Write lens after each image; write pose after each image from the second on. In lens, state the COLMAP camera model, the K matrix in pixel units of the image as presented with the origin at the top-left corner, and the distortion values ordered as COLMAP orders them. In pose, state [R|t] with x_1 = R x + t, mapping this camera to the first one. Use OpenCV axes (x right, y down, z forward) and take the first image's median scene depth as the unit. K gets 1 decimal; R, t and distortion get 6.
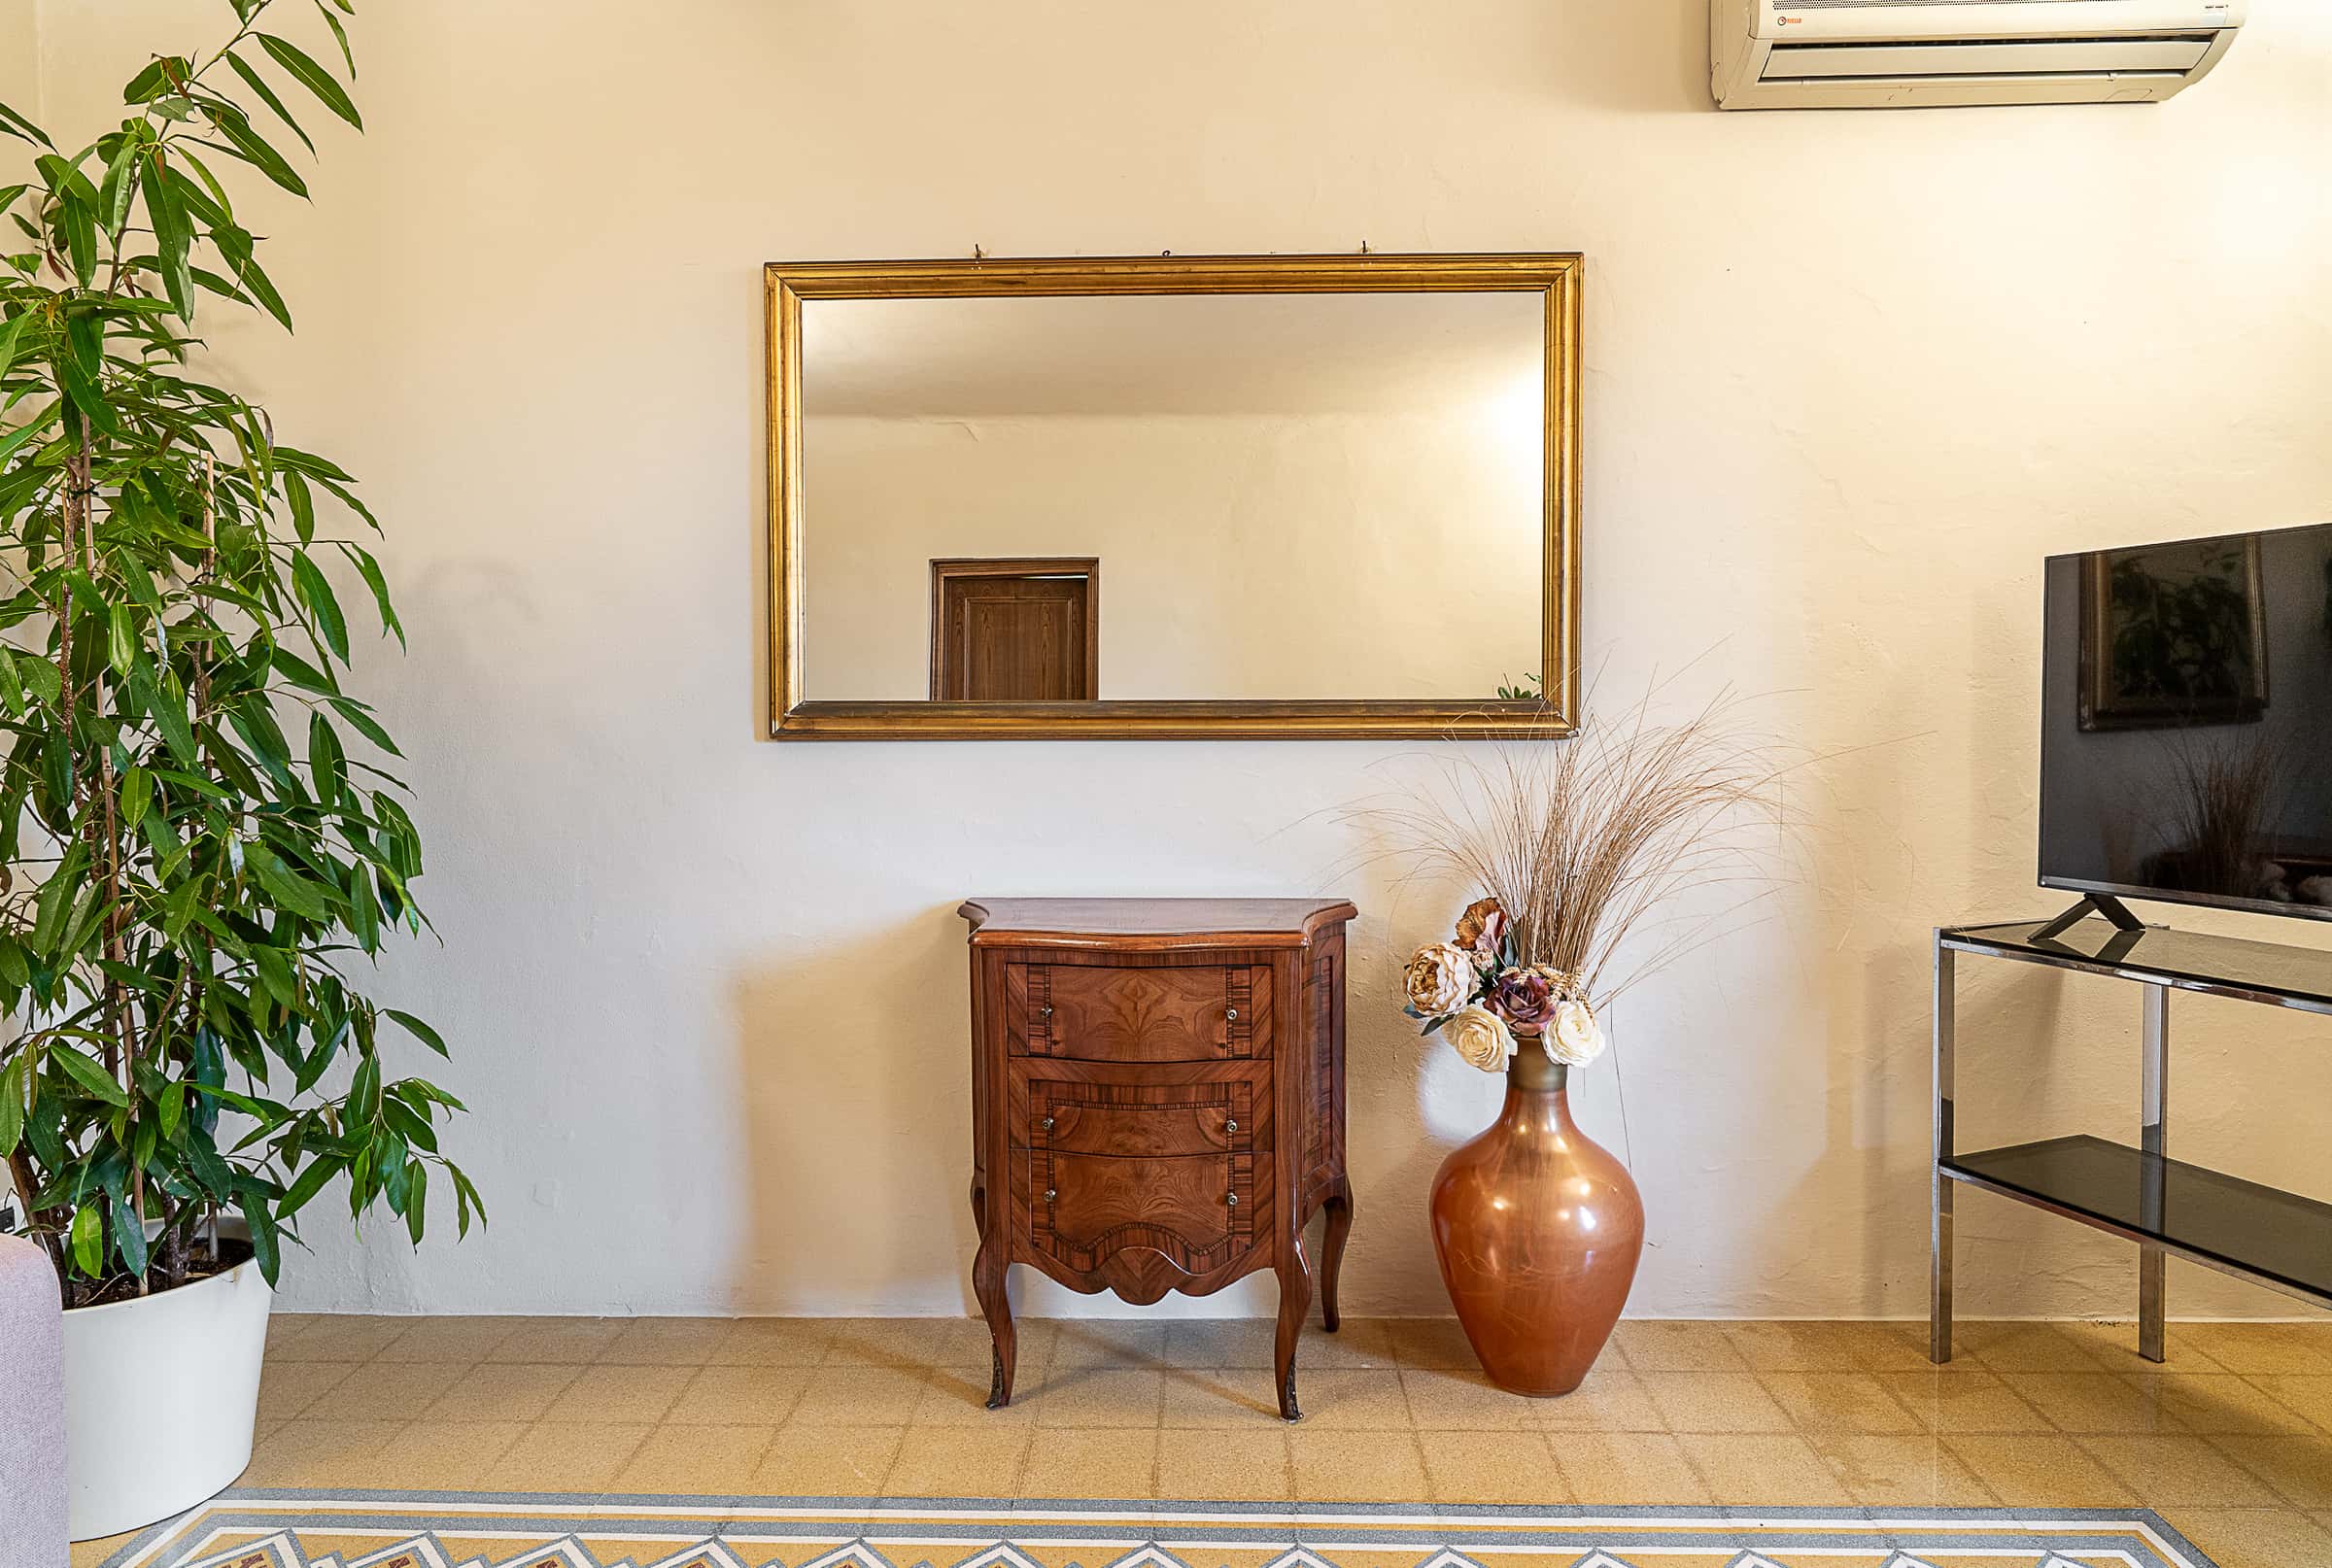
lens RADIAL K [[1389.5, 0, 1172.9], [0, 1389.5, 787.1], [0, 0, 1]] dist [-0.008966, 0.005873]
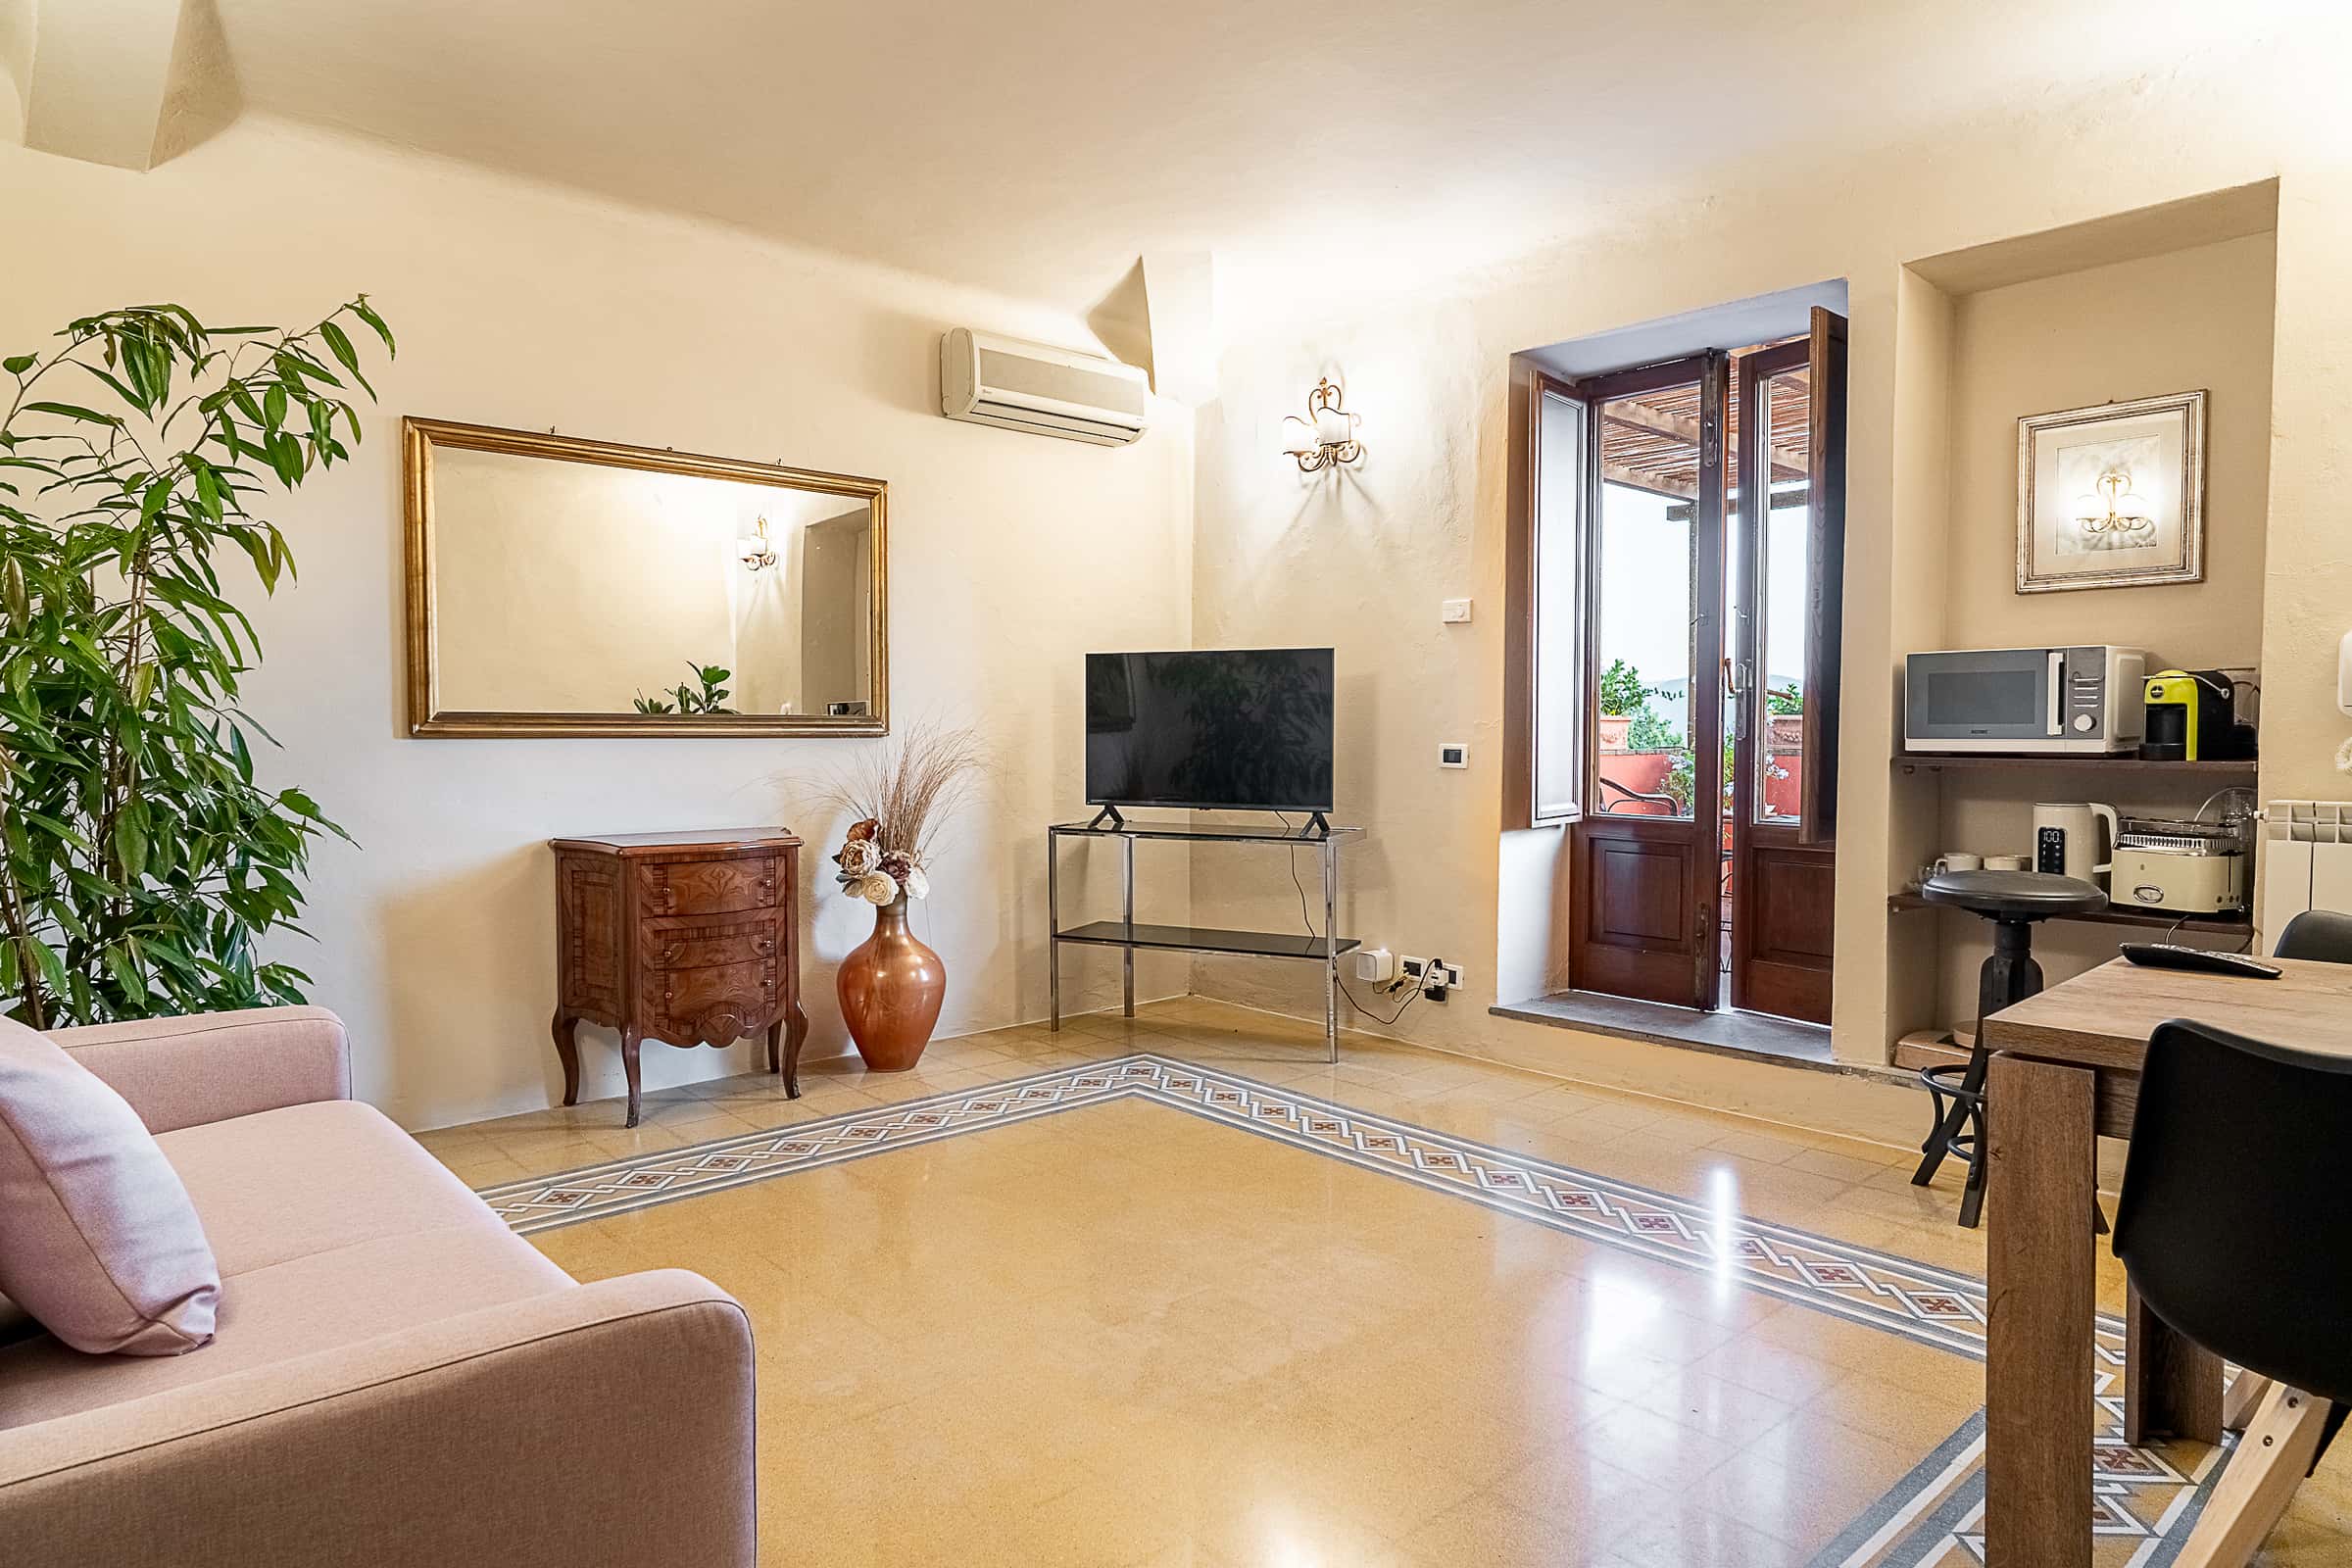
lens RADIAL K [[1401.6, 0, 1169.9], [0, 1401.6, 778.5], [0, 0, 1]] dist [-0.008966, 0.005873]
pose [[0.727158, -0.020115, 0.686175, -0.816296], [0.026417, 0.999650, 0.001310, 0.032461], [-0.685962, 0.017174, 0.727435, -0.716185]]
